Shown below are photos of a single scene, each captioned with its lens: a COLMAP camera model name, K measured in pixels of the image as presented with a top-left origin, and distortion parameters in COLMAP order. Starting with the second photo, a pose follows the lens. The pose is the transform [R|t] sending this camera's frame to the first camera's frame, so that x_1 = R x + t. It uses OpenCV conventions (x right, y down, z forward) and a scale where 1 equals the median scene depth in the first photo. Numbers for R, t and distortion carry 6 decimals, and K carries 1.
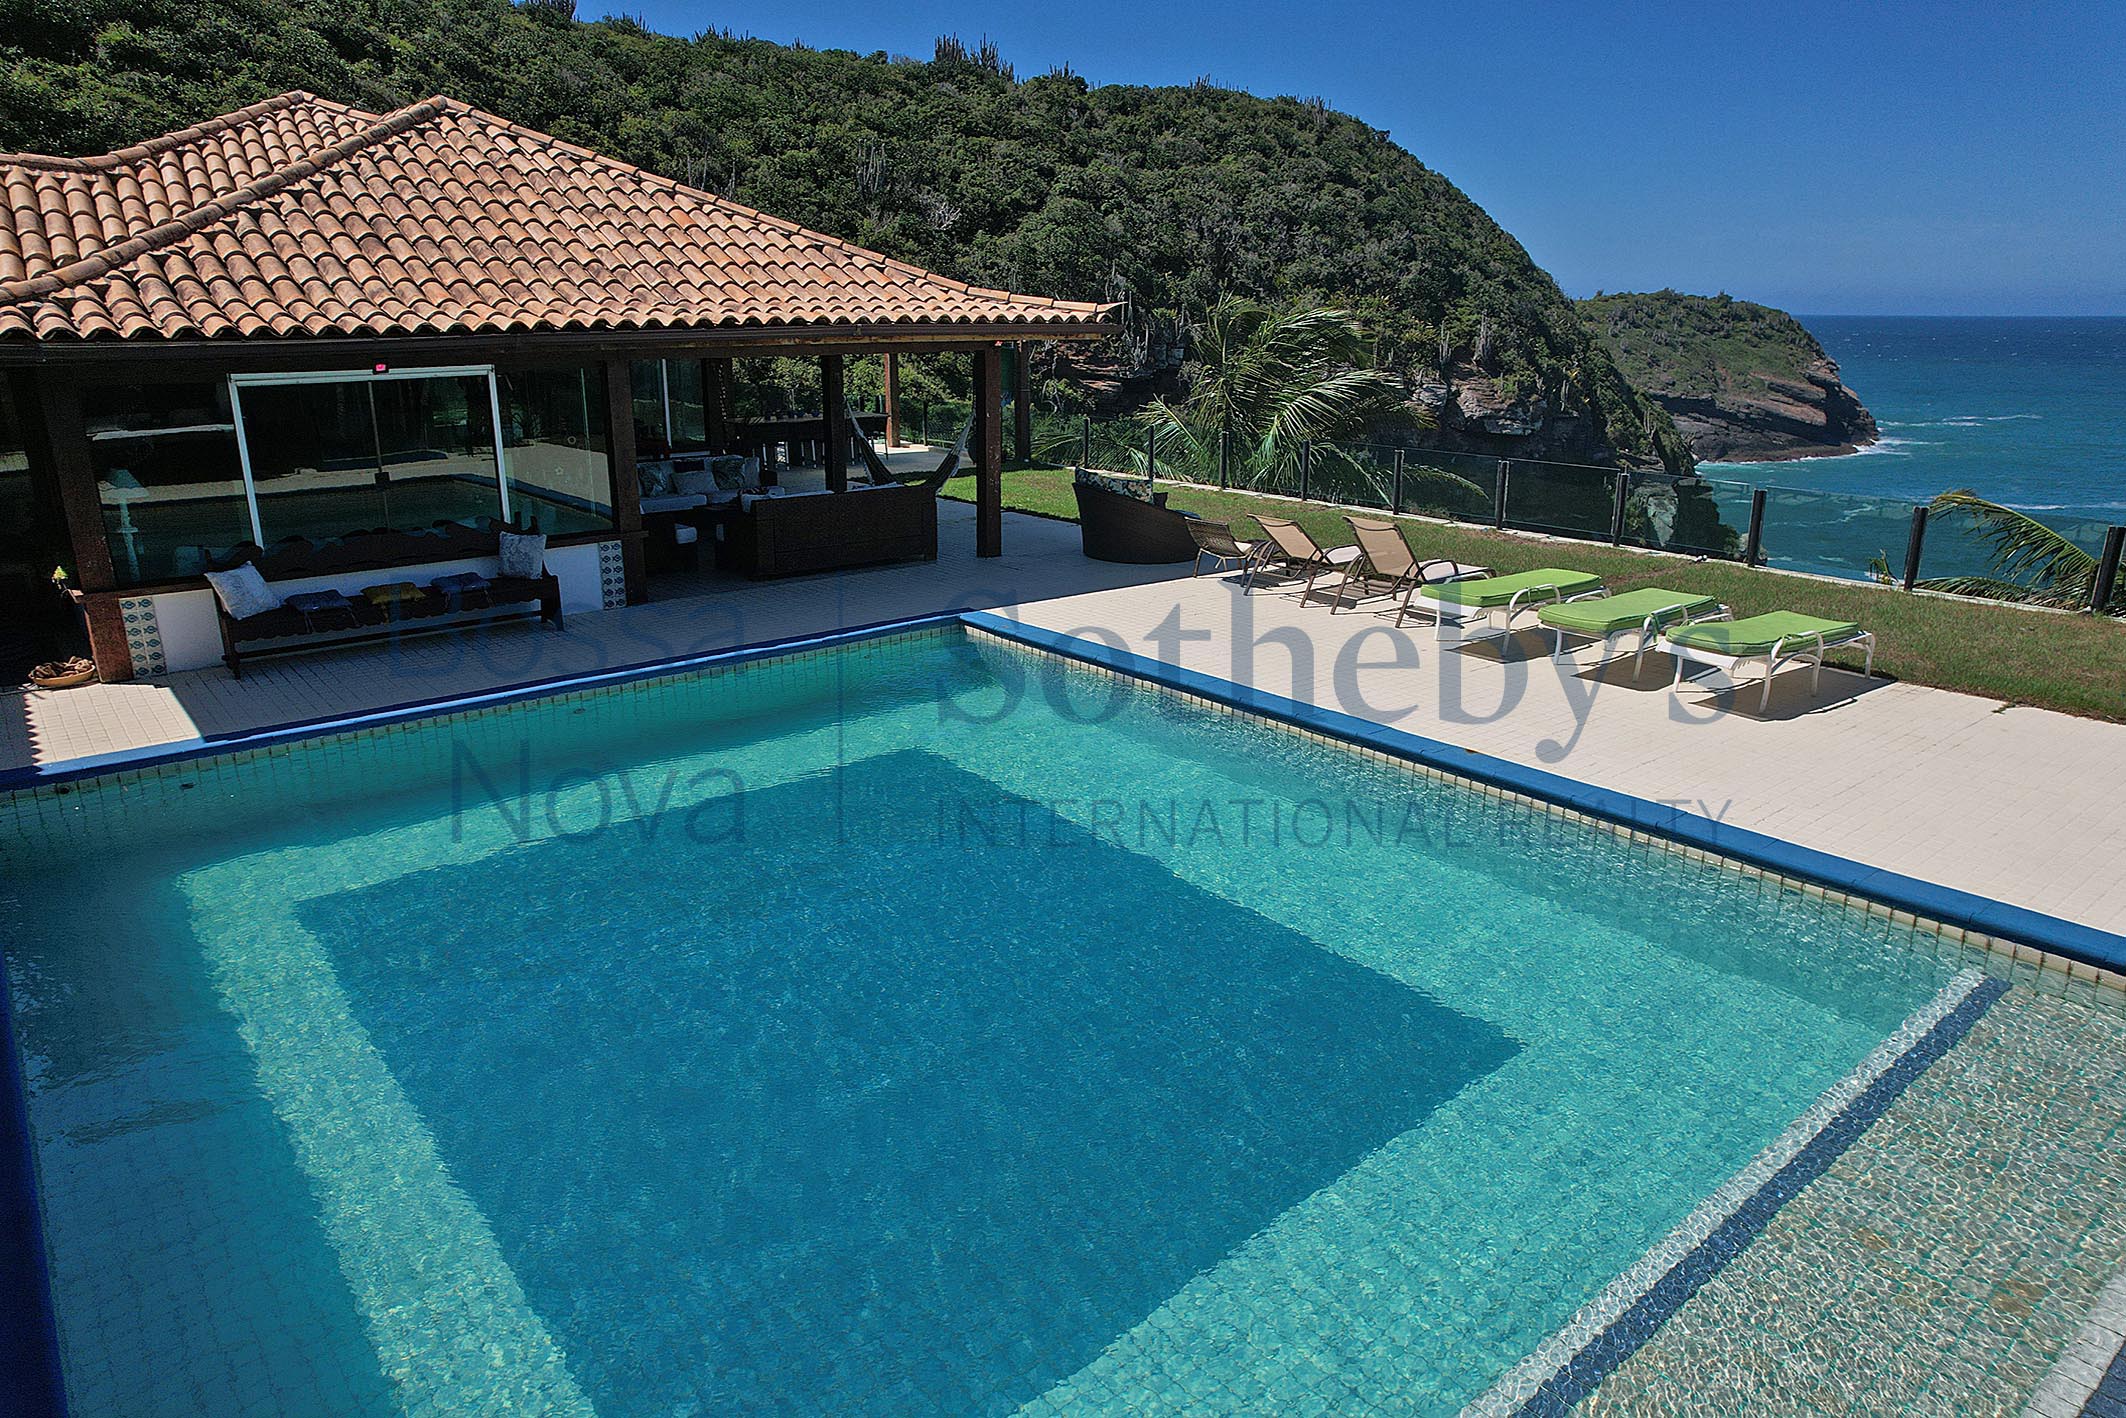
lens RADIAL K [[1362.6, 0, 1051.4], [0, 1362.6, 699.5], [0, 0, 1]] dist [-0.069087, 0.060489]
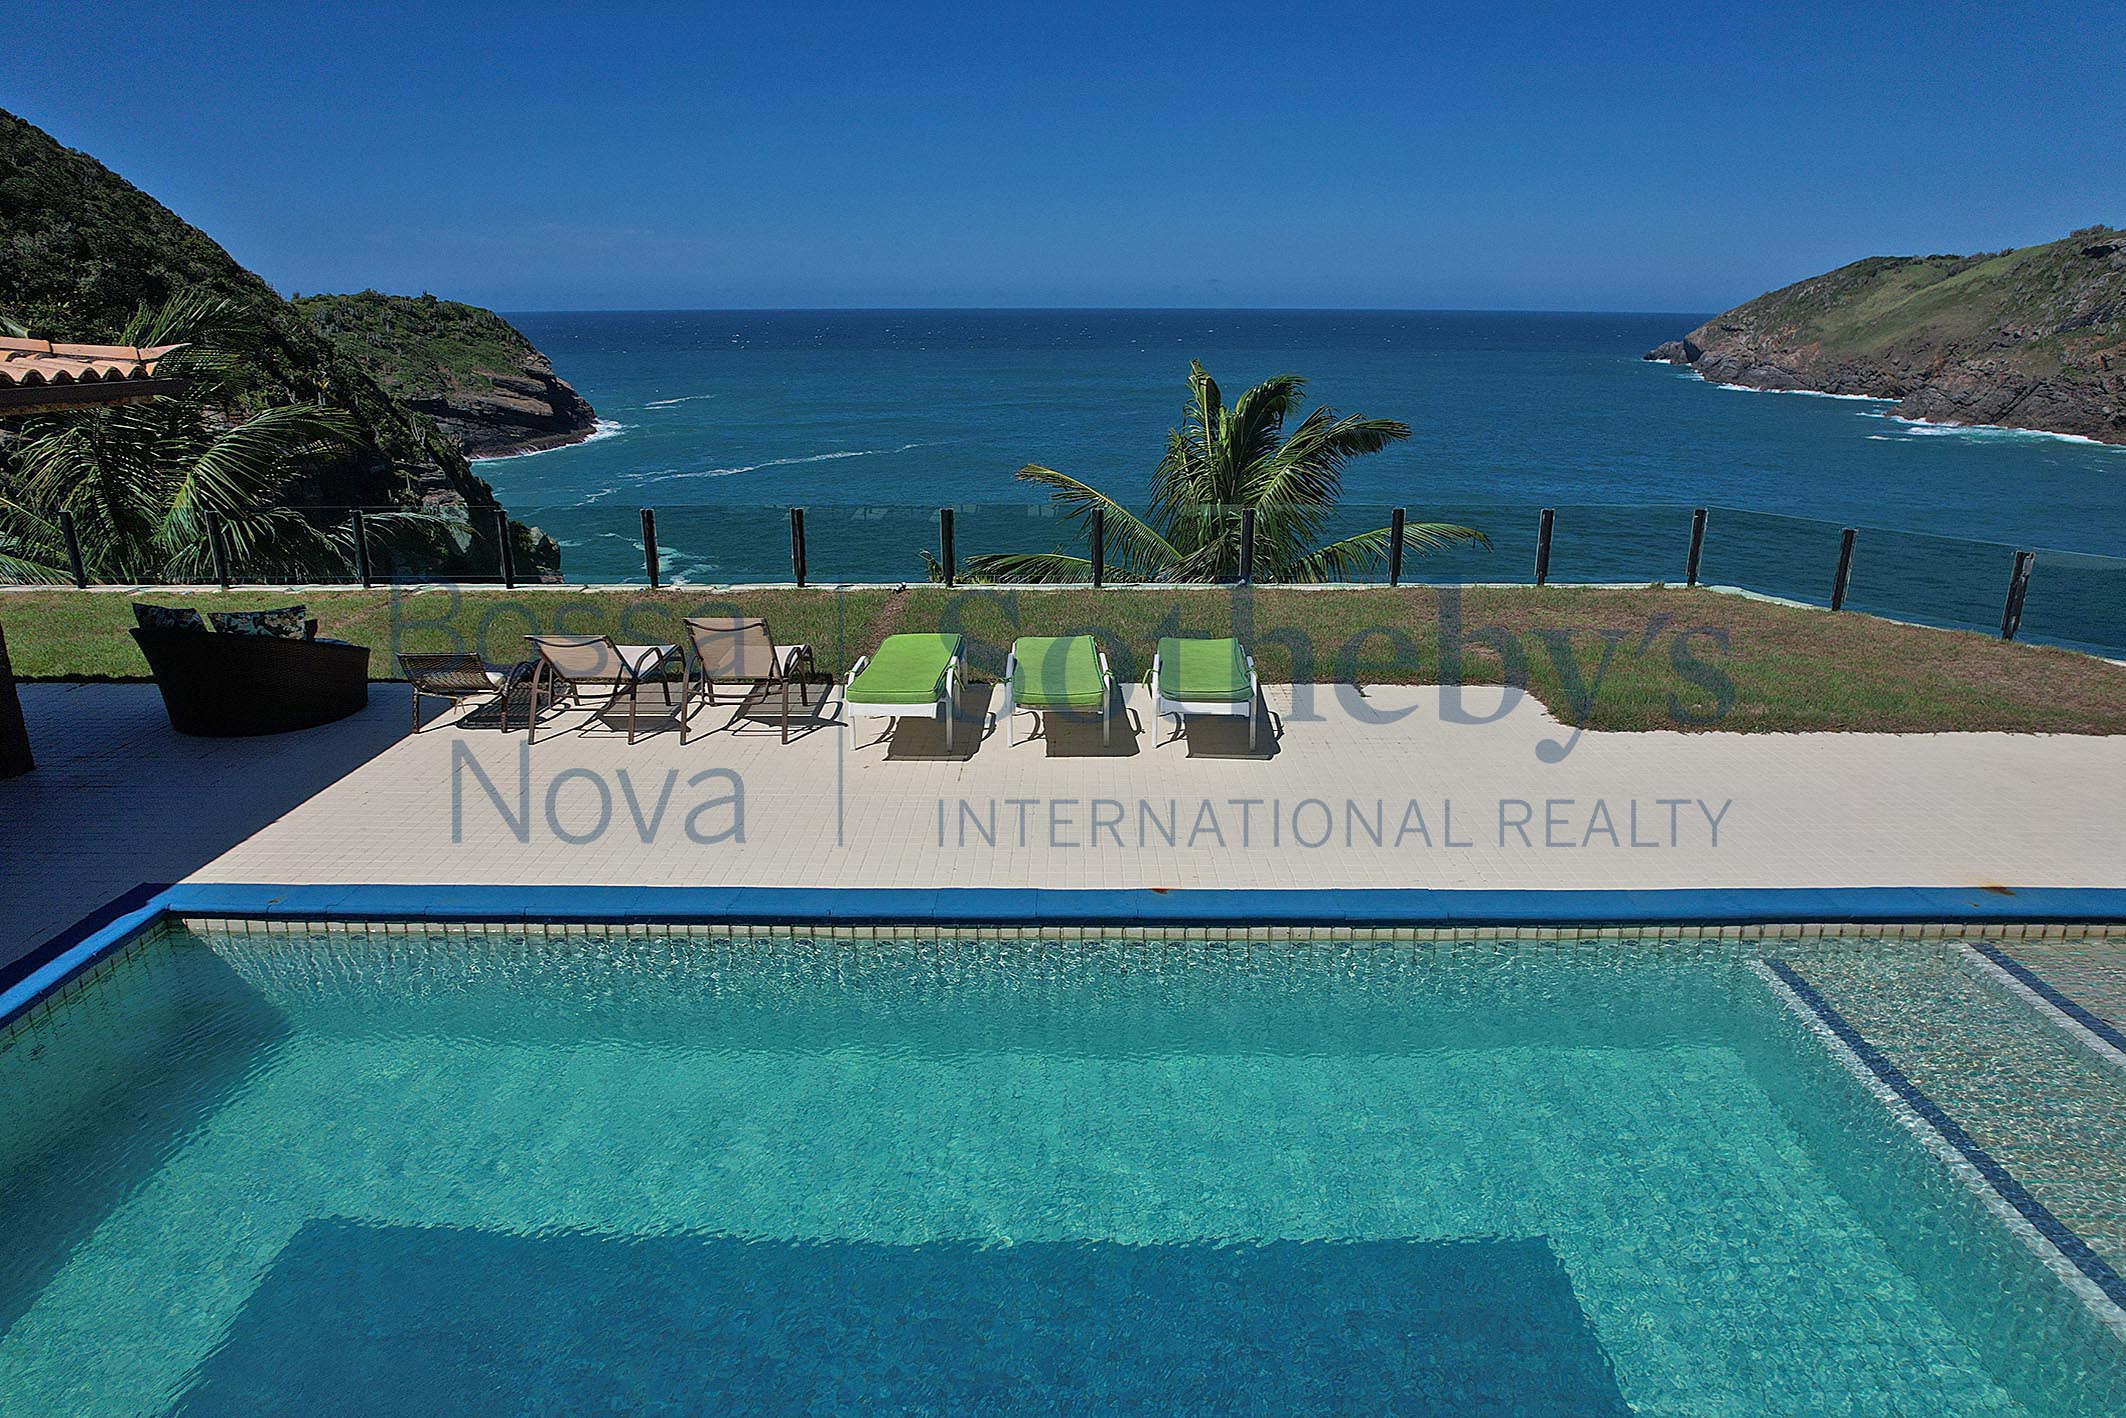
lens RADIAL K [[1362.6, 0, 1067.1], [0, 1362.6, 706.6], [0, 0, 1]] dist [-0.069087, 0.060489]
pose [[0.632874, -0.225766, 0.740608, -0.021071], [0.221903, 0.969305, 0.105858, -0.010947], [-0.741775, 0.097348, 0.663546, 0.031000]]
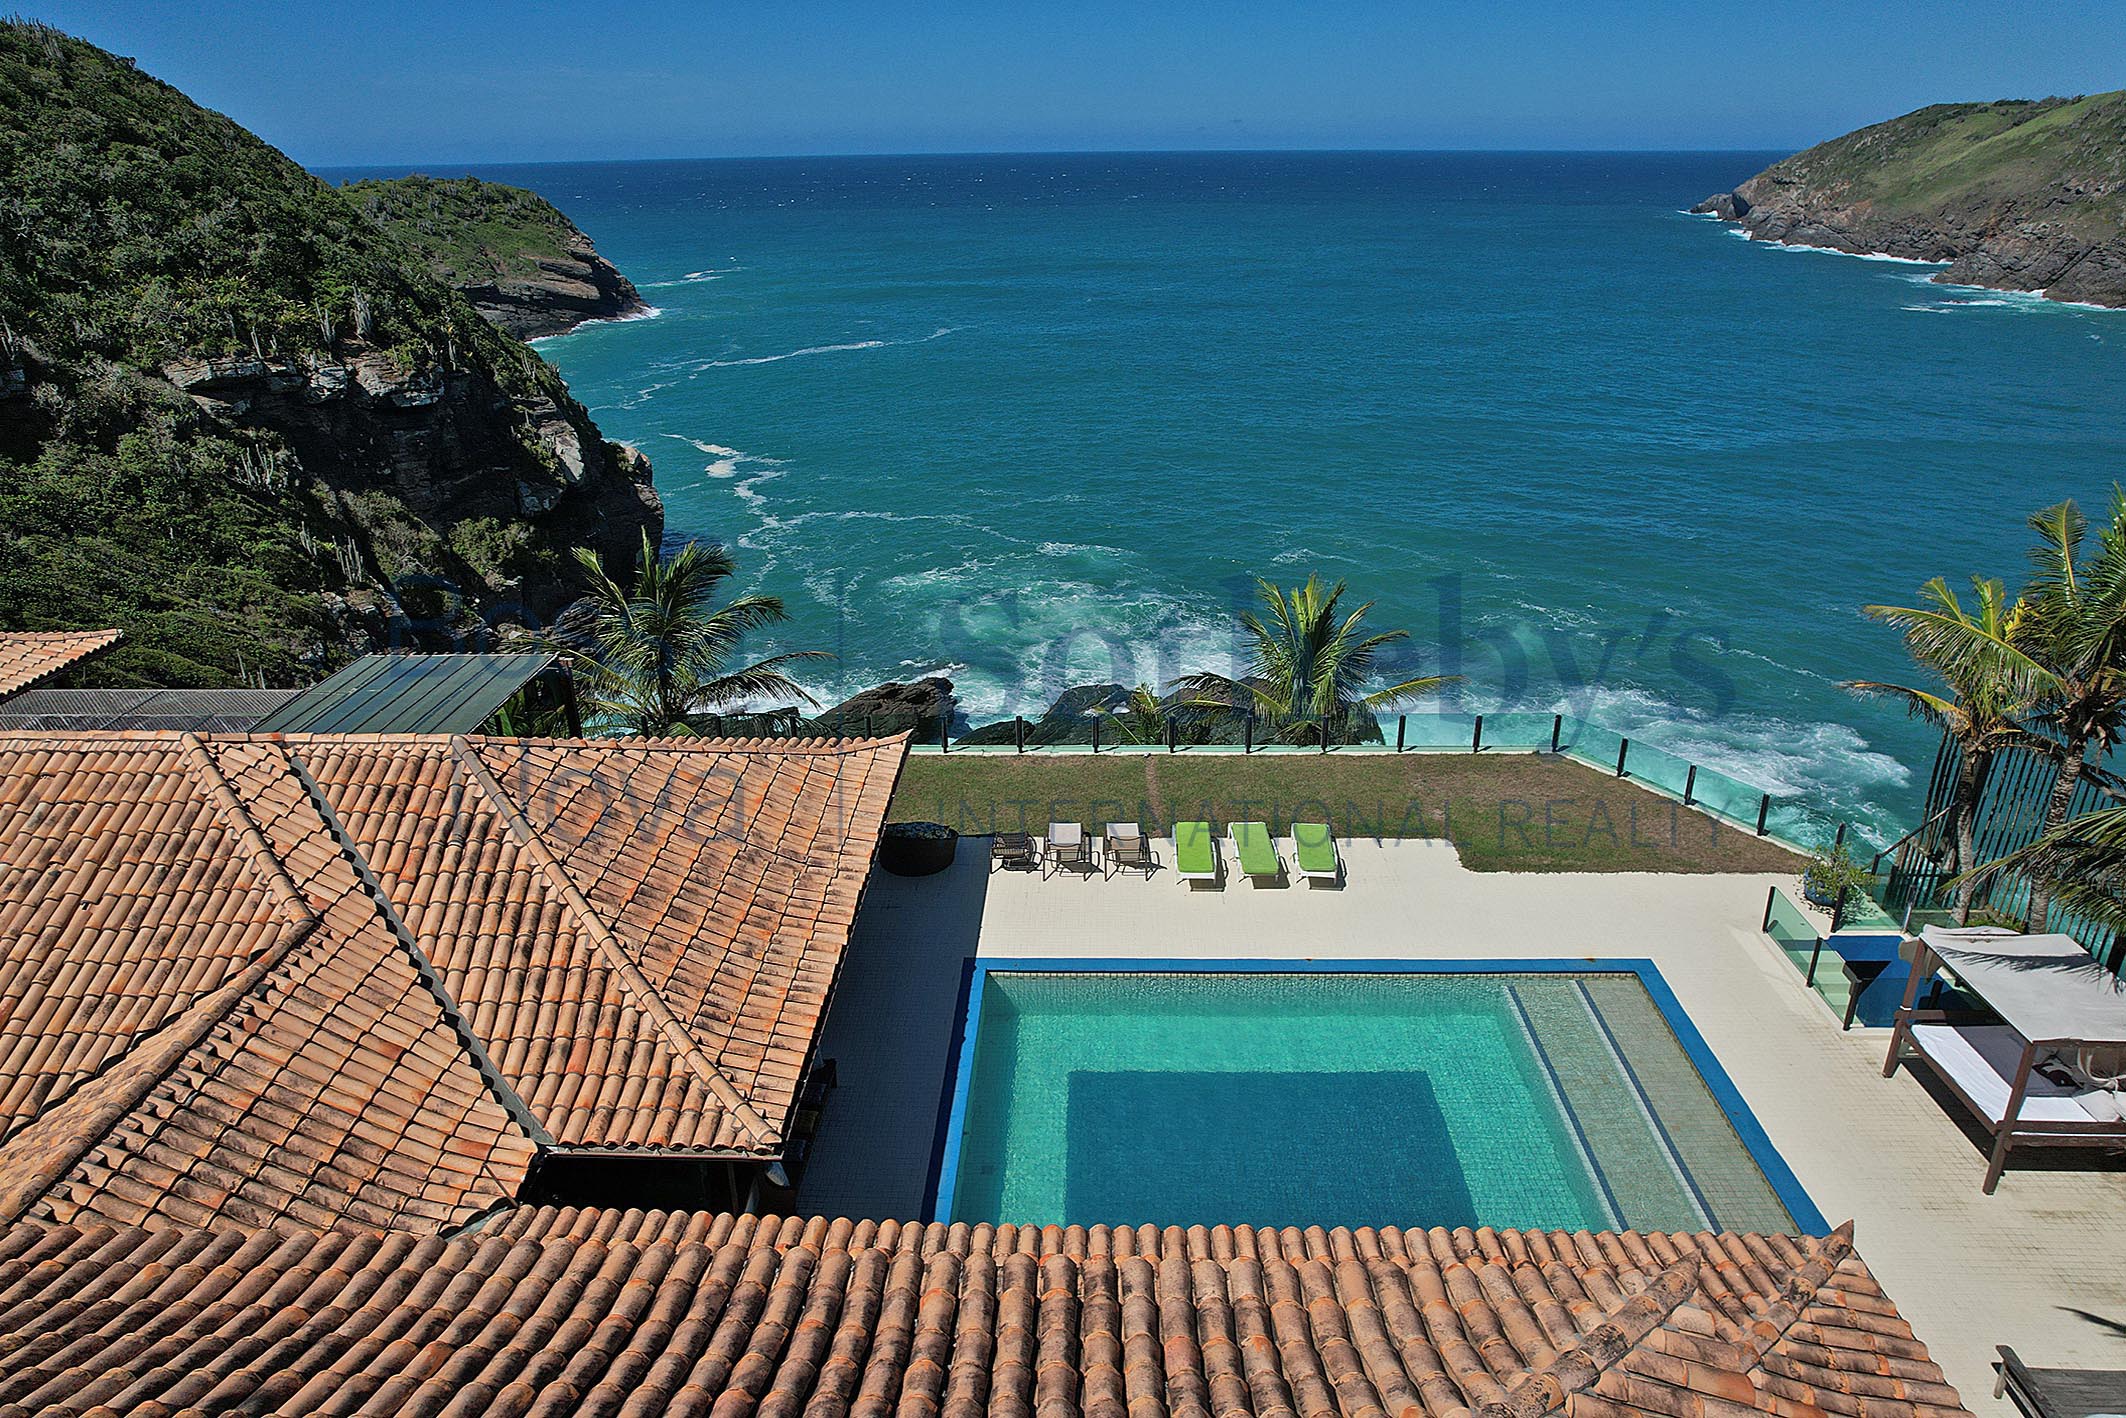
lens RADIAL K [[1362.6, 0, 1069.1], [0, 1362.6, 708.7], [0, 0, 1]] dist [-0.069087, 0.060489]
pose [[0.646720, -0.303156, 0.699892, -0.105875], [0.227364, 0.952524, 0.202493, -0.067209], [-0.728051, 0.028174, 0.684943, -0.028111]]
